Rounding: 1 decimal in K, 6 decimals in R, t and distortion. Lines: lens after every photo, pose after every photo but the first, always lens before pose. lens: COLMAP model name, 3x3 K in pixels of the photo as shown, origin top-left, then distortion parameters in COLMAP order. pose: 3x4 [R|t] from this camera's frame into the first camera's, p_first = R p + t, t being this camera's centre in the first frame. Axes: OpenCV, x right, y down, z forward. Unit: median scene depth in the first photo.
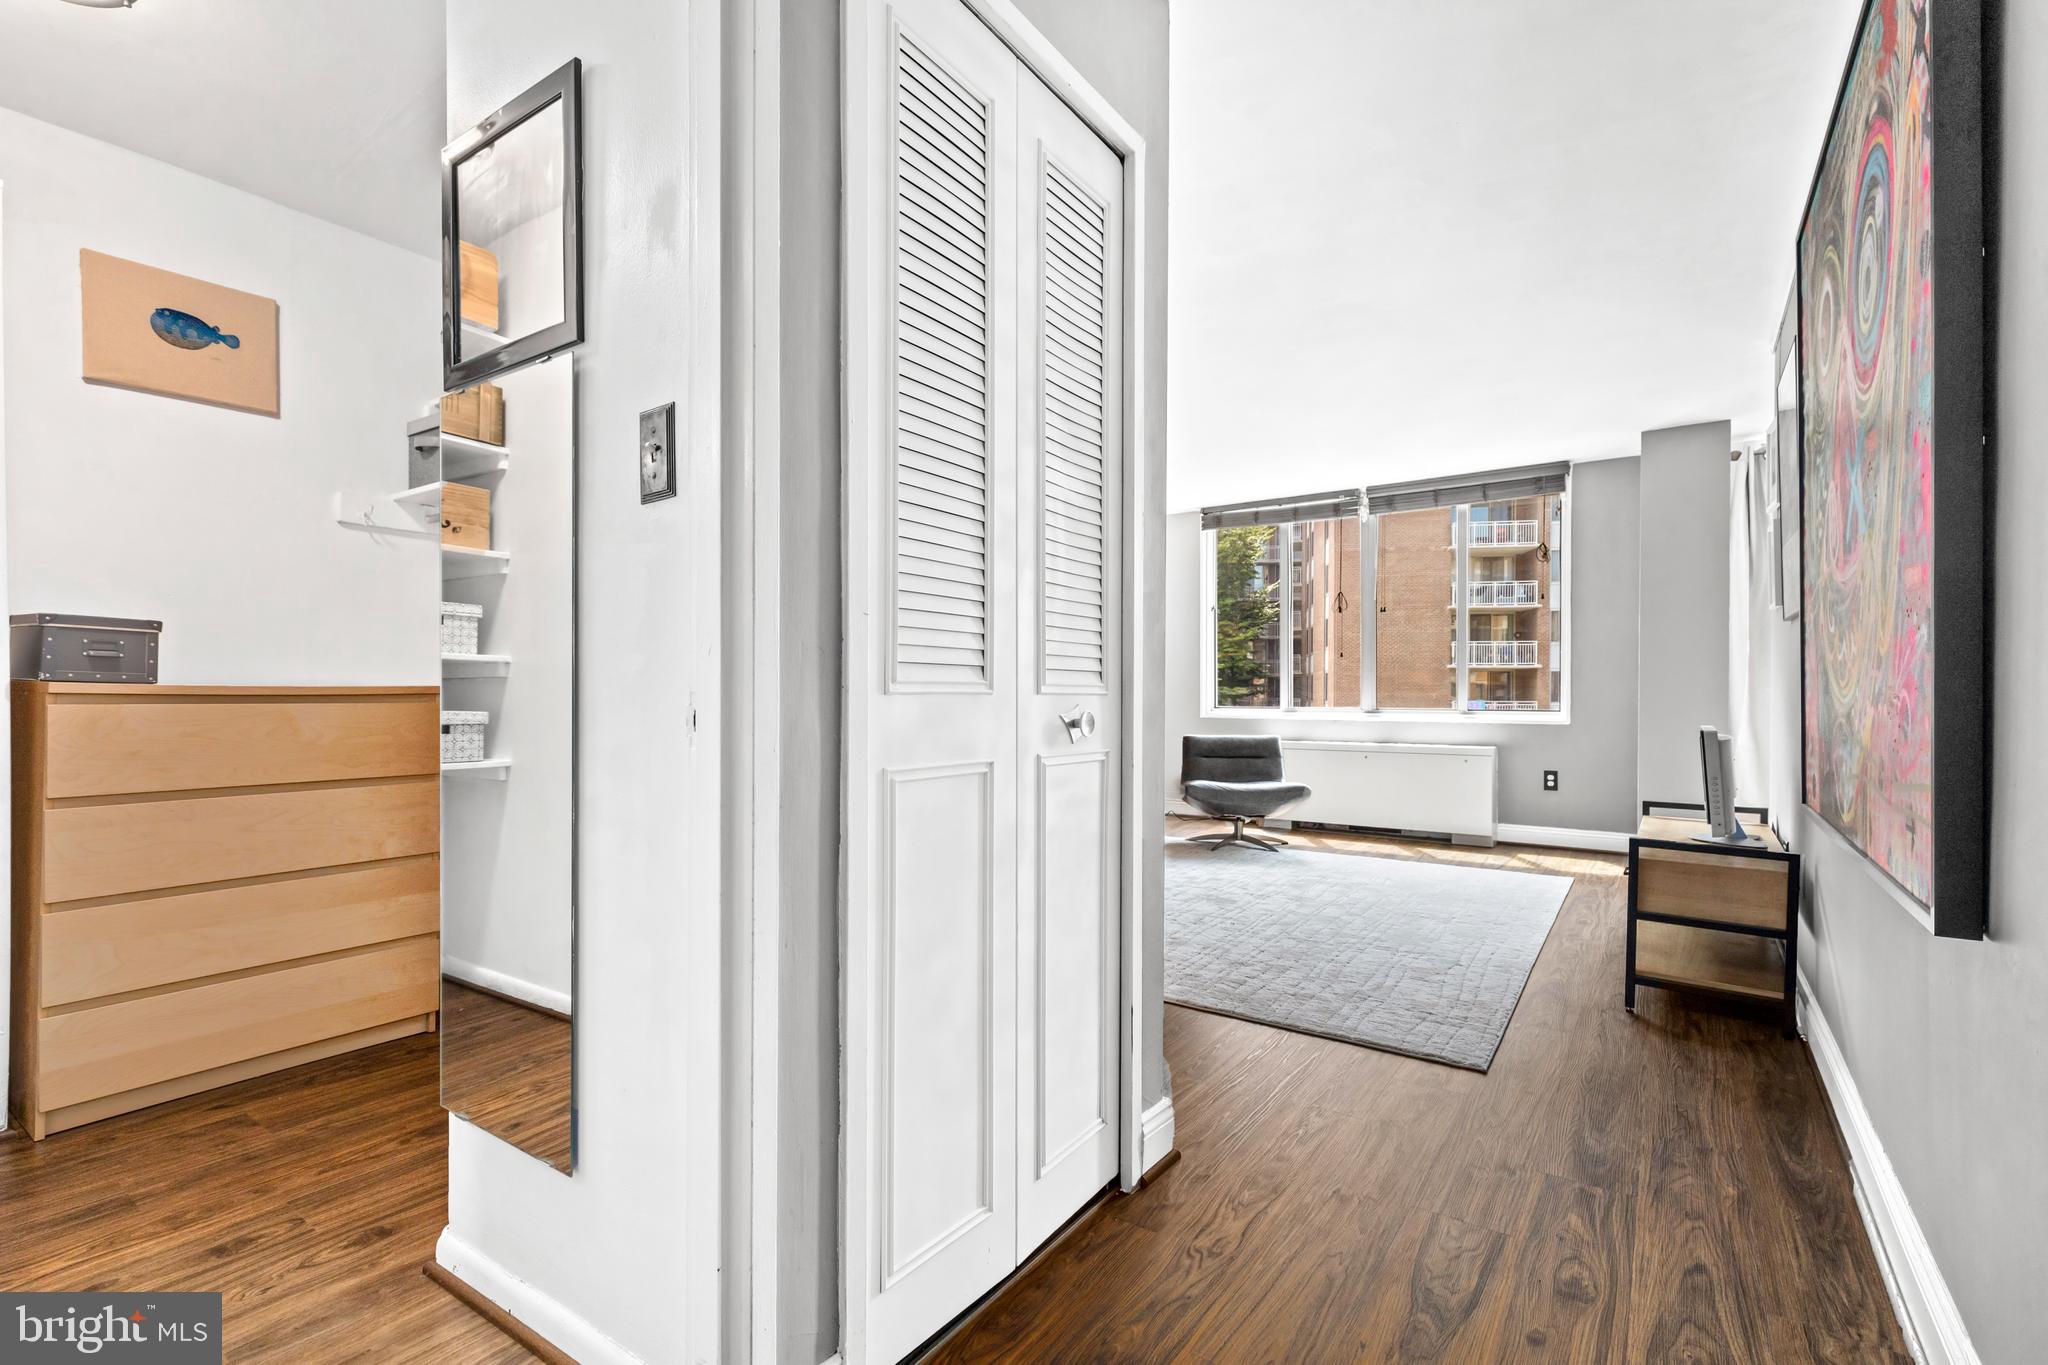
lens RADIAL K [[912.2, 0, 1019.7], [0, 912.2, 696.8], [0, 0, 1]] dist [-0.001681, 0.000388]
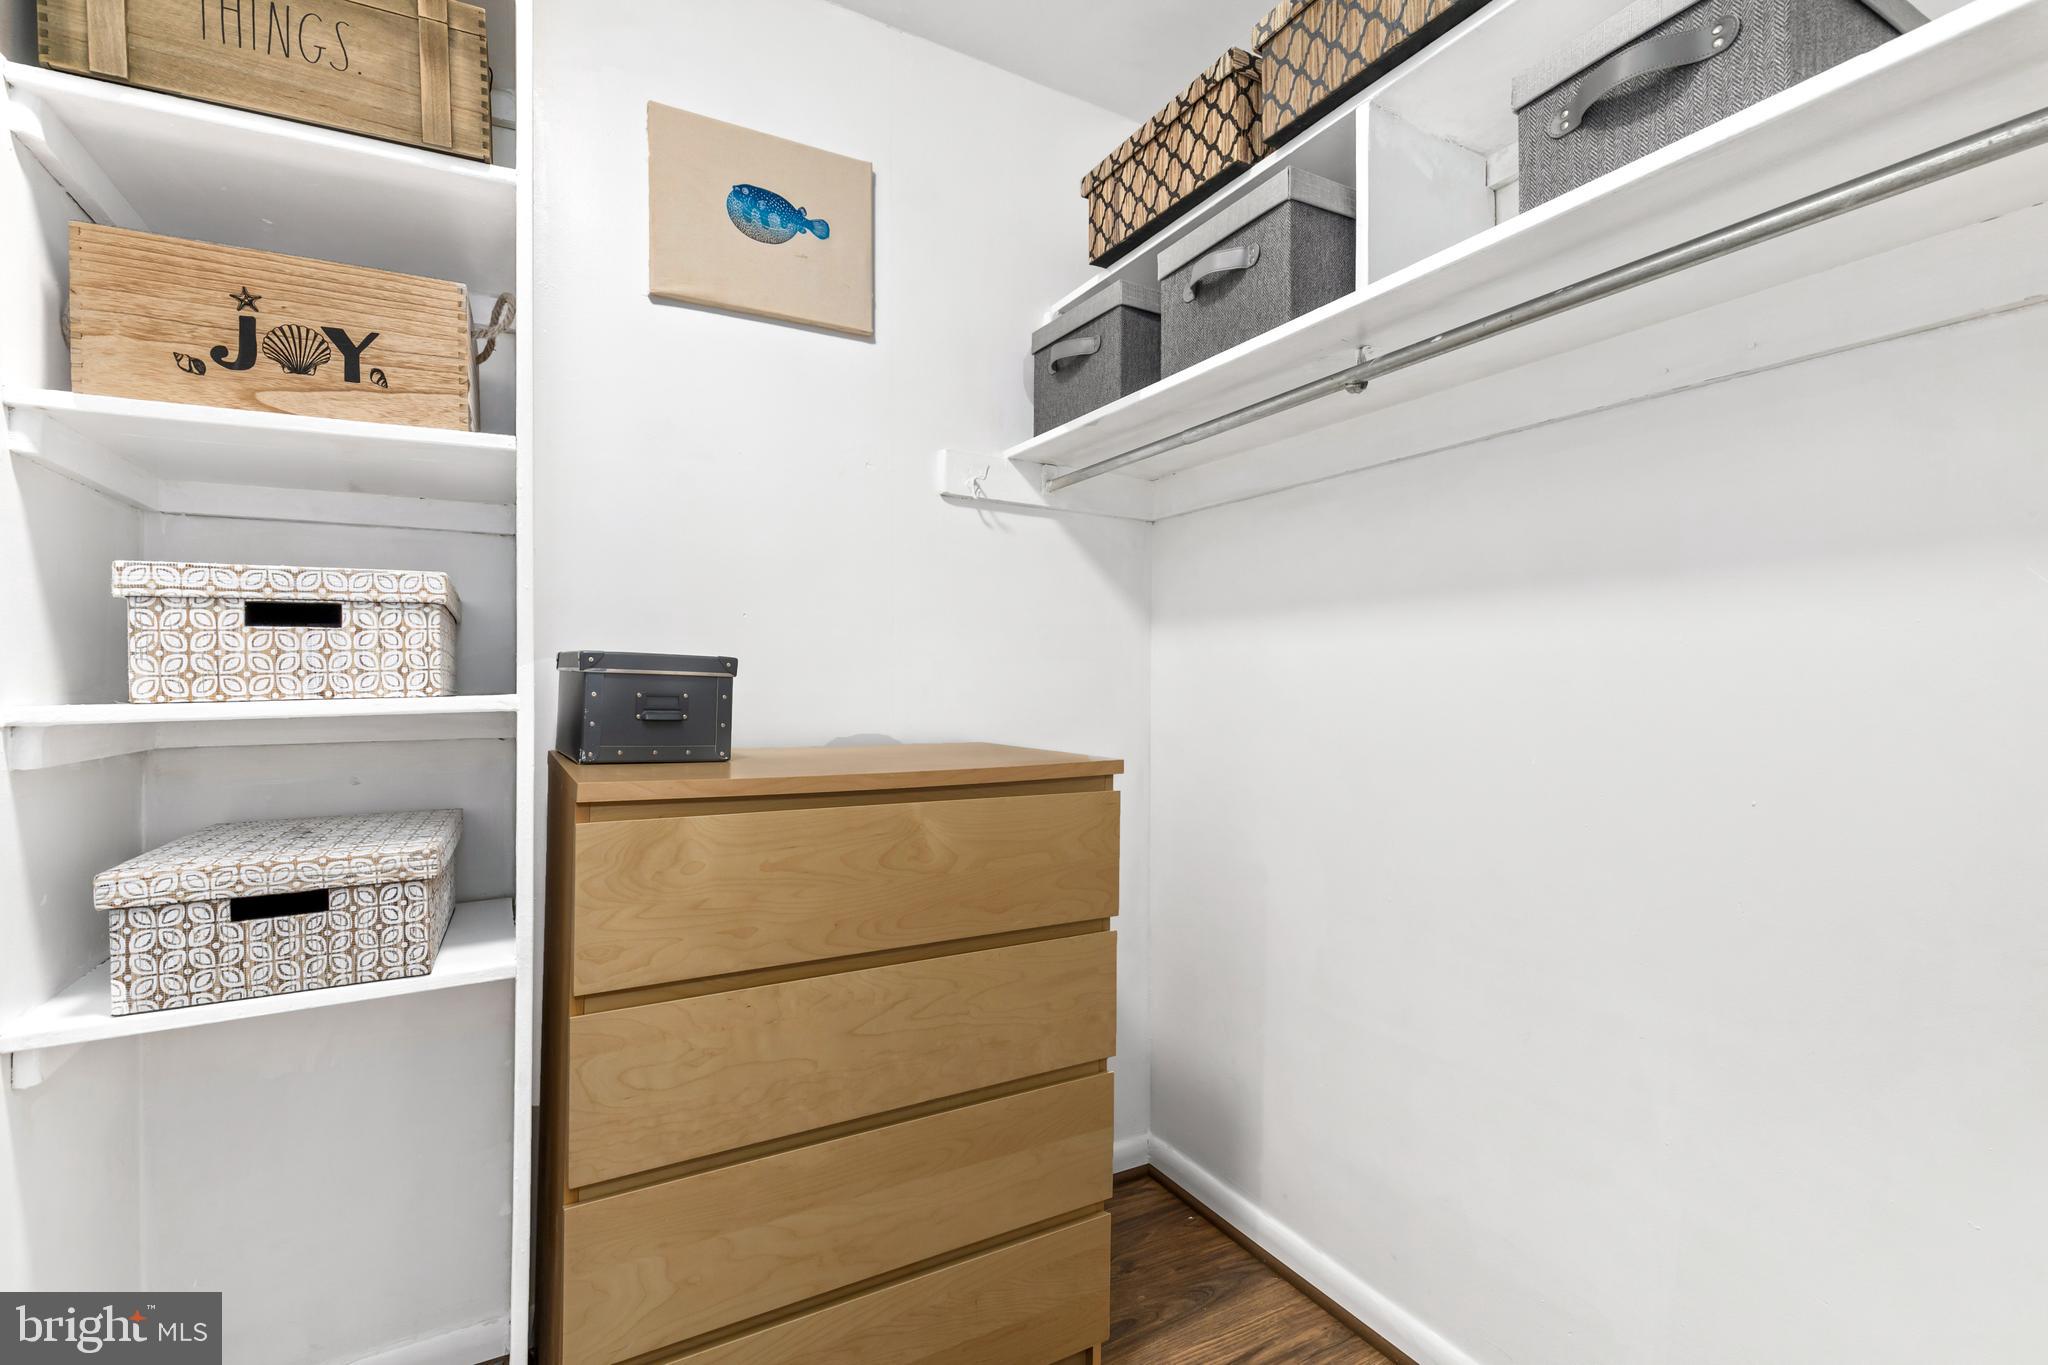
lens RADIAL K [[912.2, 0, 1033.2], [0, 912.2, 686.9], [0, 0, 1]] dist [-0.001681, 0.000388]
pose [[0.906180, 0.004836, -0.422864, -0.457981], [-0.007194, 0.999966, -0.003980, -0.056967], [0.422830, 0.006649, 0.906184, 0.483101]]
